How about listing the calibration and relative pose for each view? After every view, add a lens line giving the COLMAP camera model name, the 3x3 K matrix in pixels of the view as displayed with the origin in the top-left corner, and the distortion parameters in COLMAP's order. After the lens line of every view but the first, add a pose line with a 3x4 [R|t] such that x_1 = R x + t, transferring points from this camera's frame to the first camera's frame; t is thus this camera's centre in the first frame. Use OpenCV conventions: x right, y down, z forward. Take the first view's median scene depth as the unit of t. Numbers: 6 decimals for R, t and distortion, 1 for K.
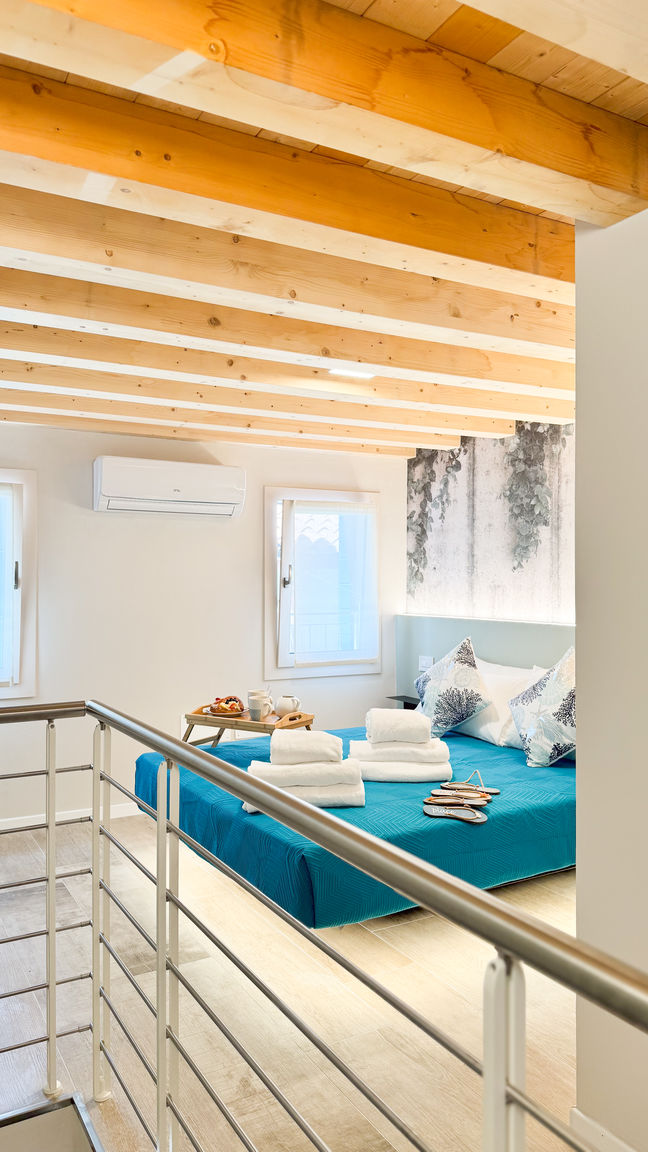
lens RADIAL K [[804.7, 0, 315.4], [0, 804.7, 573.9], [0, 0, 1]] dist [0.084960, -0.102102]
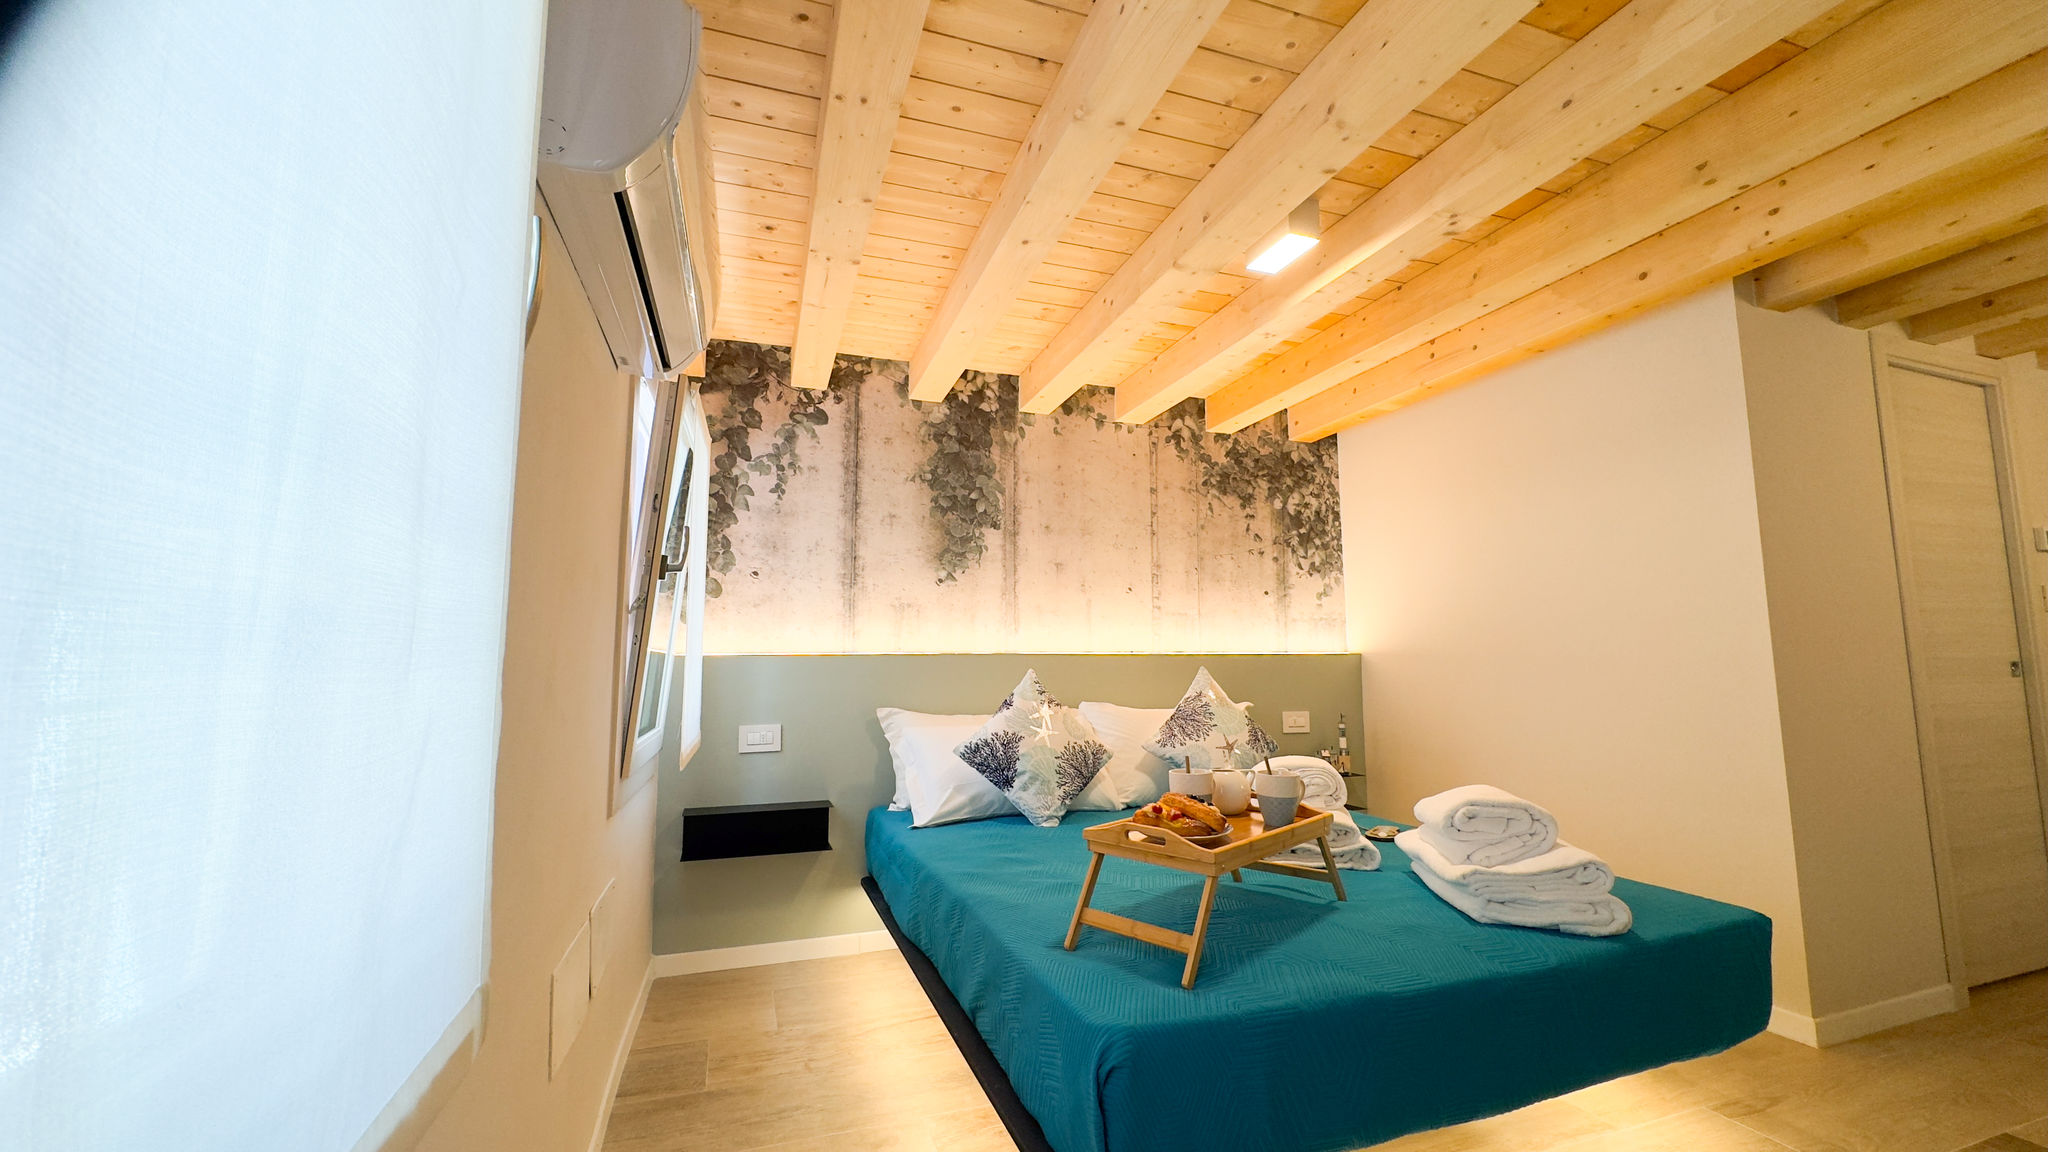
lens RADIAL K [[814.6, 0, 1025.4], [0, 814.6, 567.7], [0, 0, 1]] dist [-0.003271, 0.000321]
pose [[0.167517, 0.110843, 0.979618, -0.507423], [-0.001383, 0.993685, -0.112198, 0.070216], [-0.985868, 0.017440, 0.166613, 0.894745]]
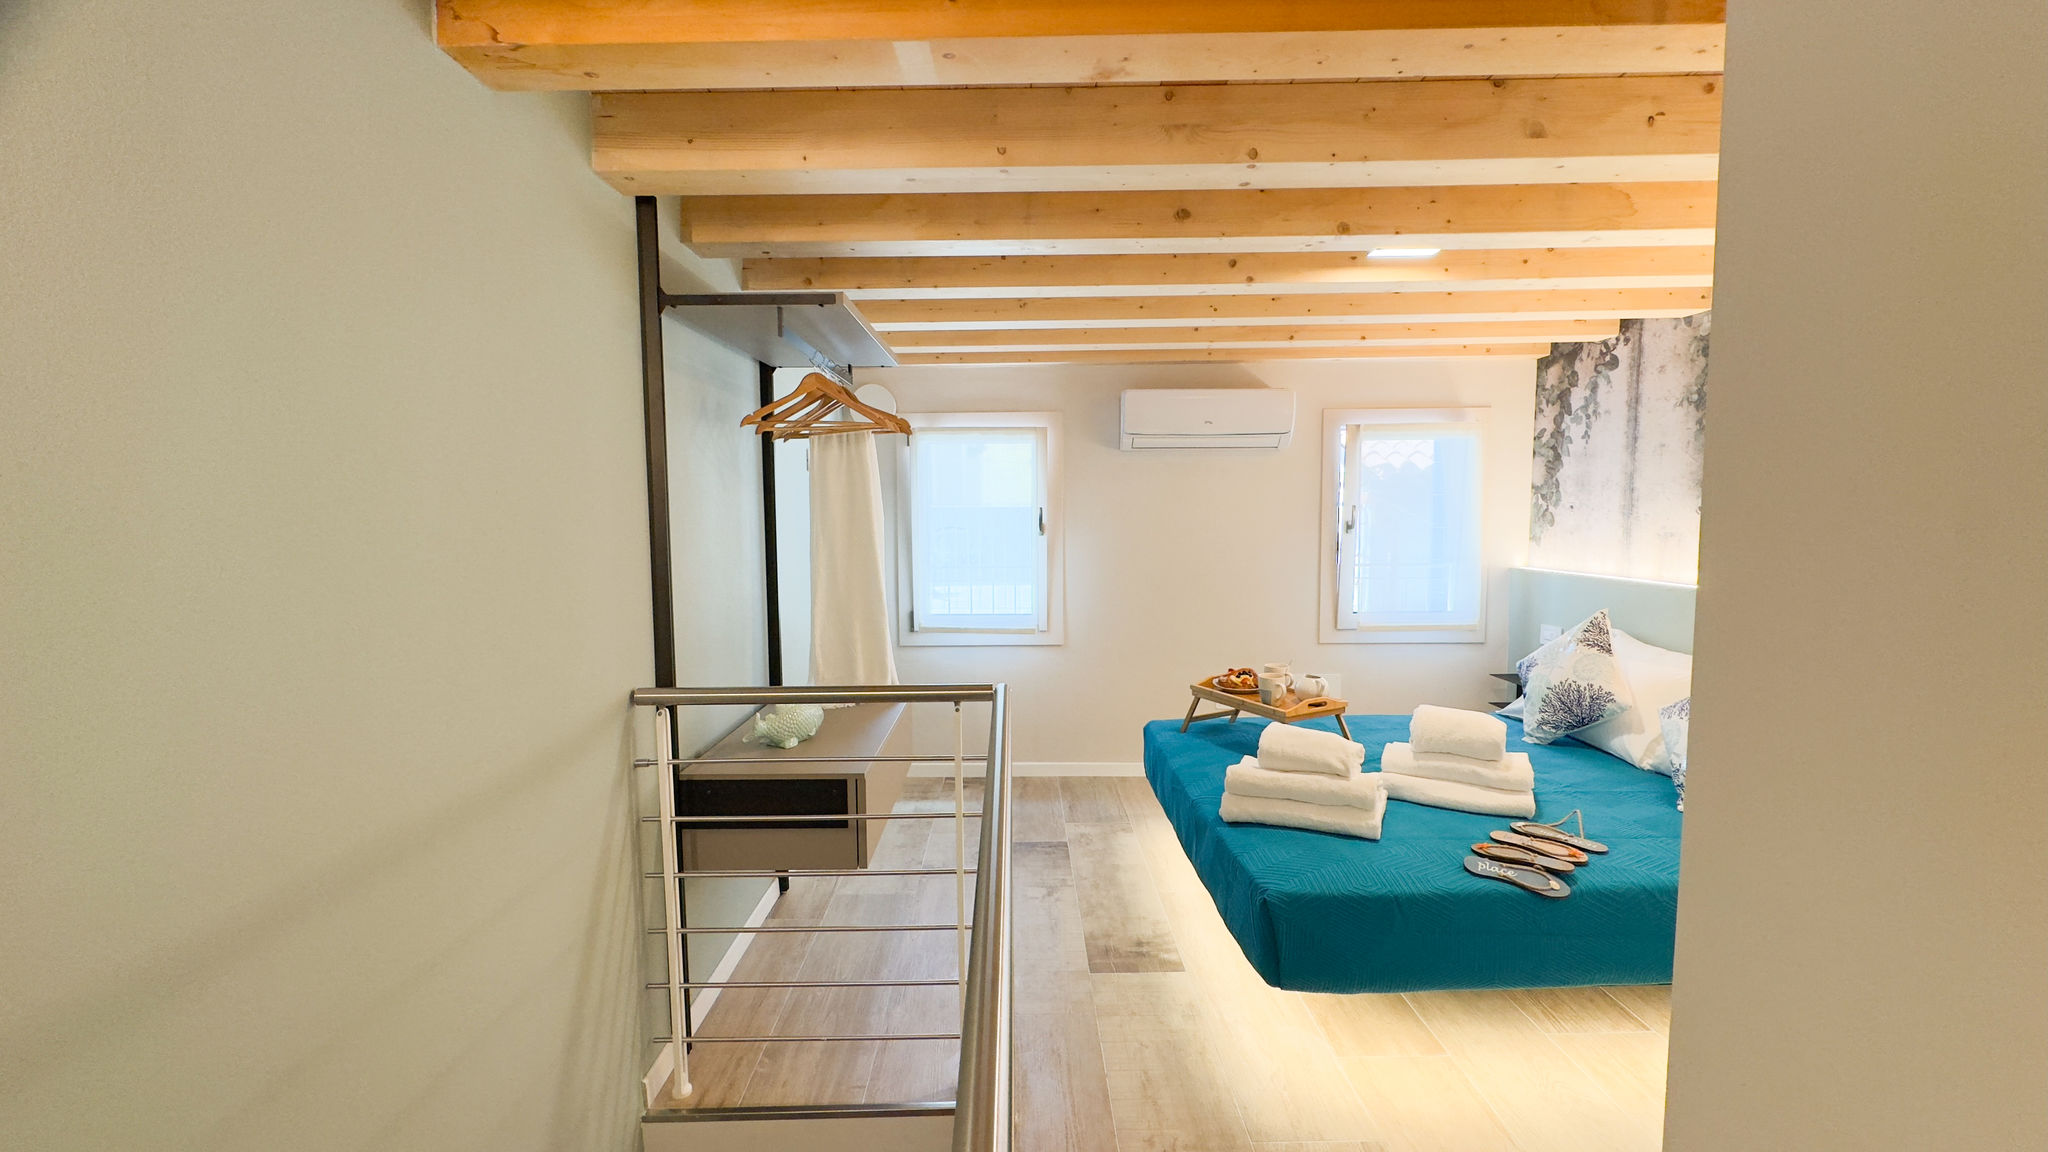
lens RADIAL K [[814.6, 0, 1018.2], [0, 814.6, 573.1], [0, 0, 1]] dist [-0.003271, 0.000321]
pose [[0.873916, 0.029521, -0.485180, 0.086877], [0.013225, 0.996341, 0.084443, -0.020366], [0.485898, -0.080212, 0.870327, 0.134540]]
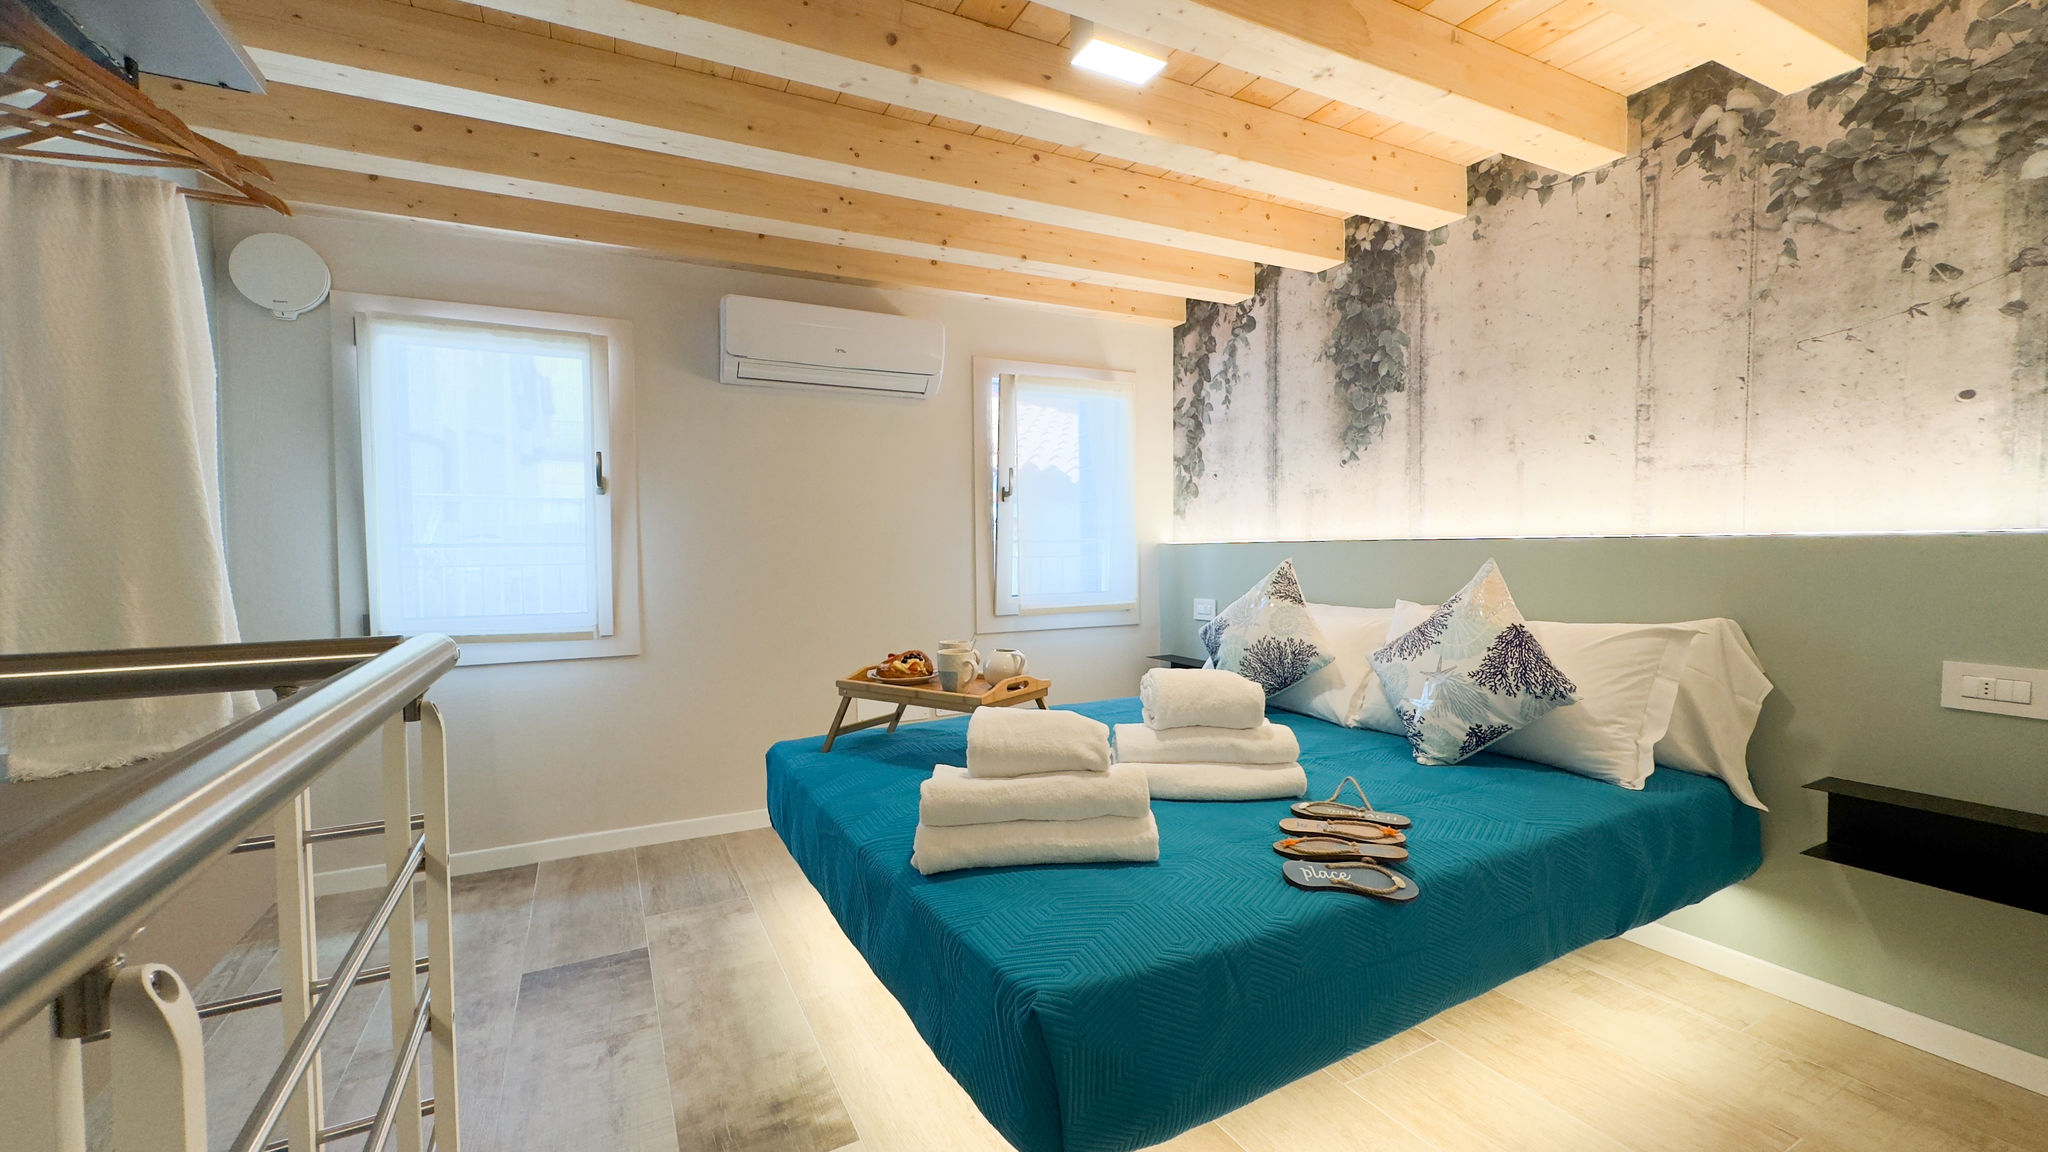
lens RADIAL K [[814.6, 0, 1023.2], [0, 814.6, 572.1], [0, 0, 1]] dist [-0.003271, 0.000321]
pose [[0.999600, -0.010372, -0.026318, -0.004254], [0.011354, 0.999236, 0.037408, 0.062715], [0.025910, -0.037692, 0.998953, 0.348589]]
